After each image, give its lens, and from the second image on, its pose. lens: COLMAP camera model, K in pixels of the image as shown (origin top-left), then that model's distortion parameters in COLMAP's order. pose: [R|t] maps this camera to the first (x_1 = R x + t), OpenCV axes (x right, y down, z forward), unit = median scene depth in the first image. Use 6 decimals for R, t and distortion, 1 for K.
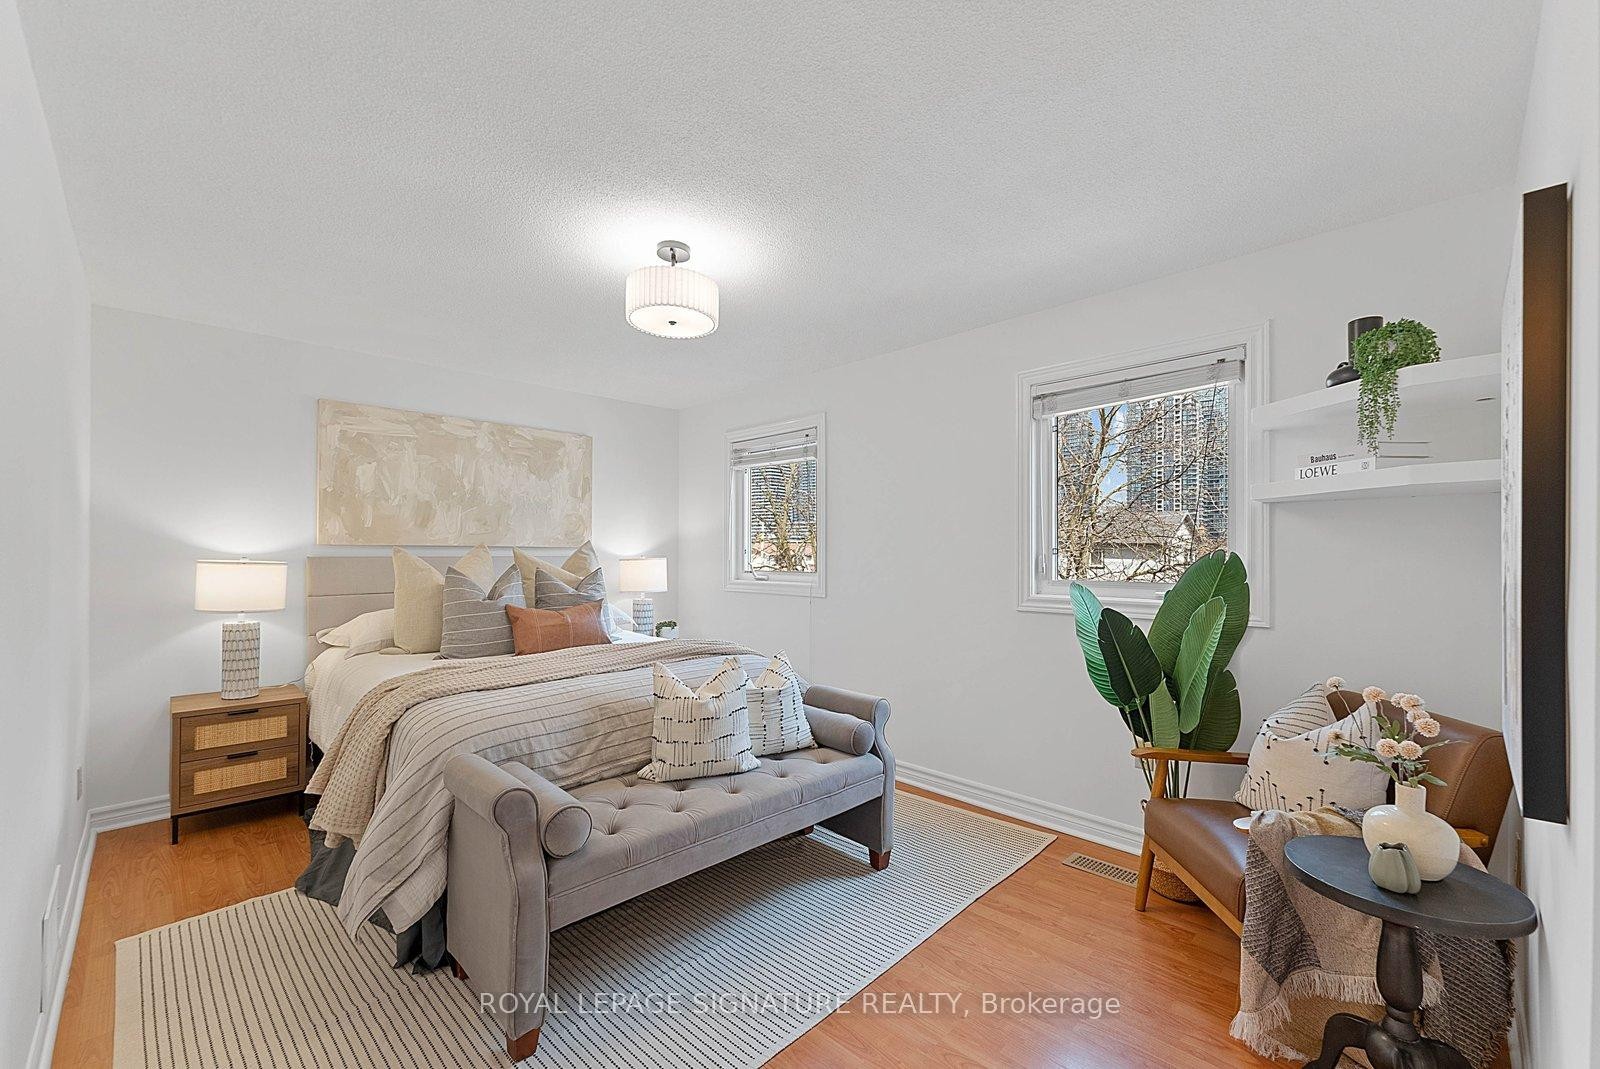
lens RADIAL K [[657.6, 0, 800.0], [0, 657.6, 534.5], [0, 0, 1]] dist [0.002163, 0.000267]
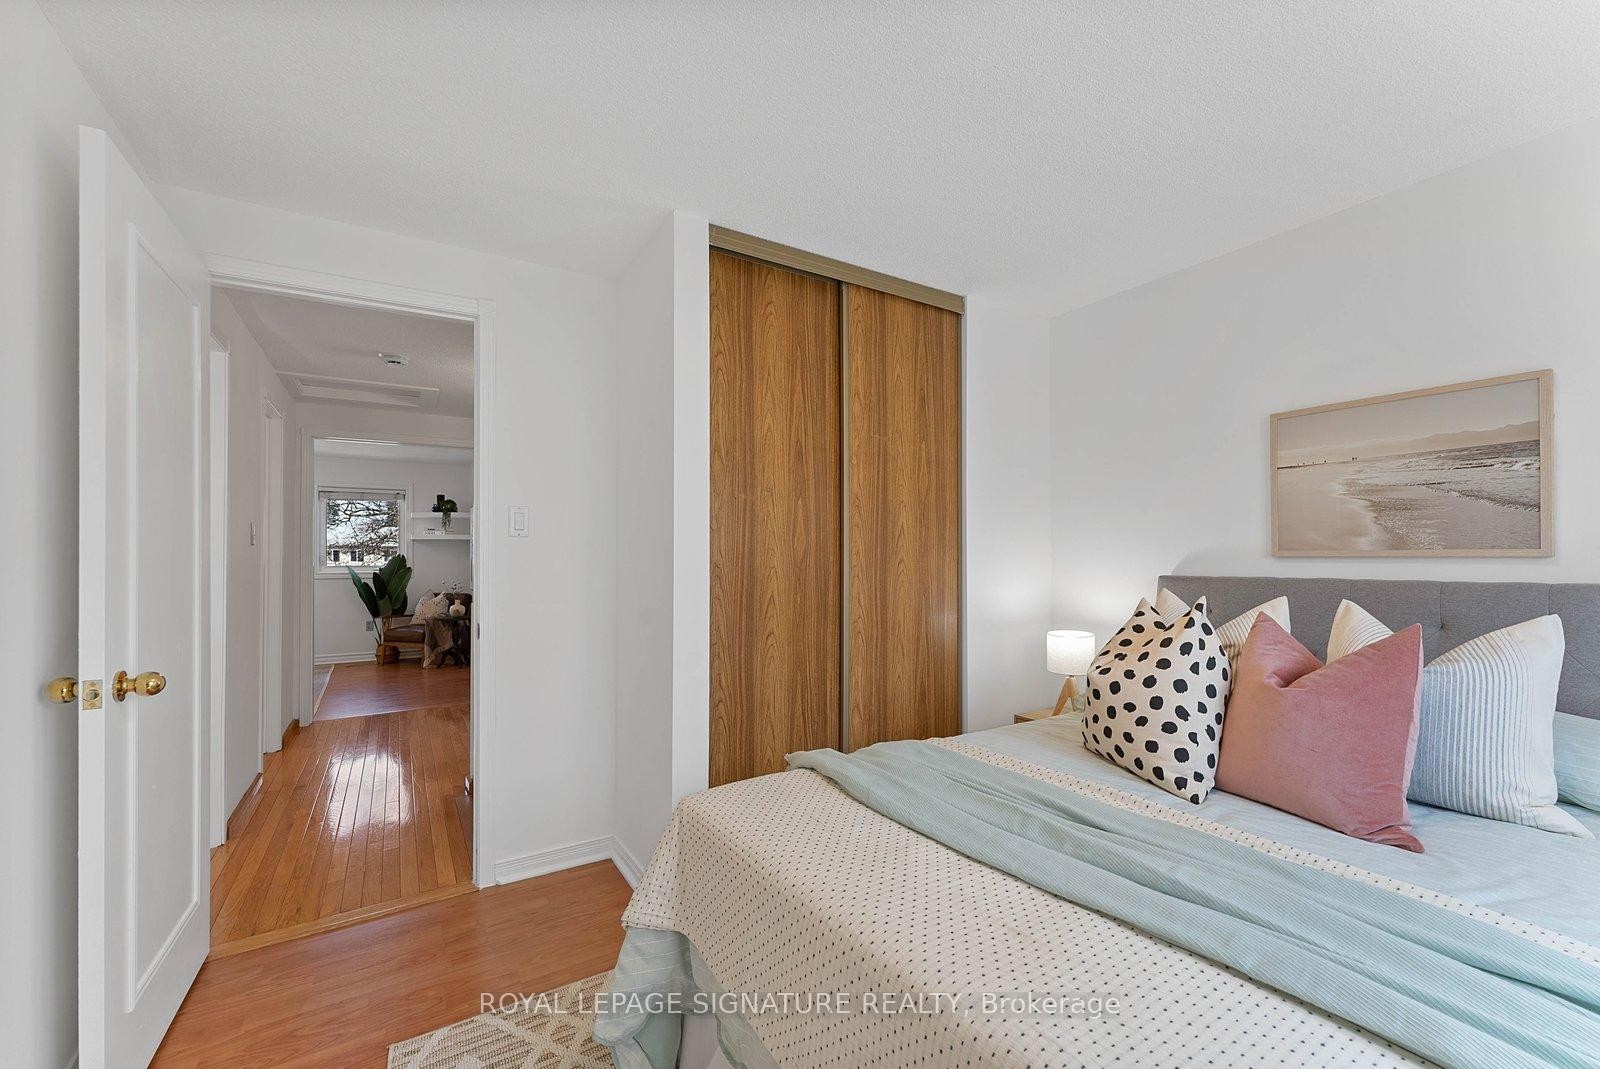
lens RADIAL K [[649.3, 0, 799.6], [0, 649.3, 542.3], [0, 0, 1]] dist [0.002299, 0.000308]
pose [[0.214070, 0.004341, 0.976809, -2.351976], [-0.012139, 0.999925, -0.001784, -0.062426], [-0.976743, -0.011476, 0.214106, -1.824276]]
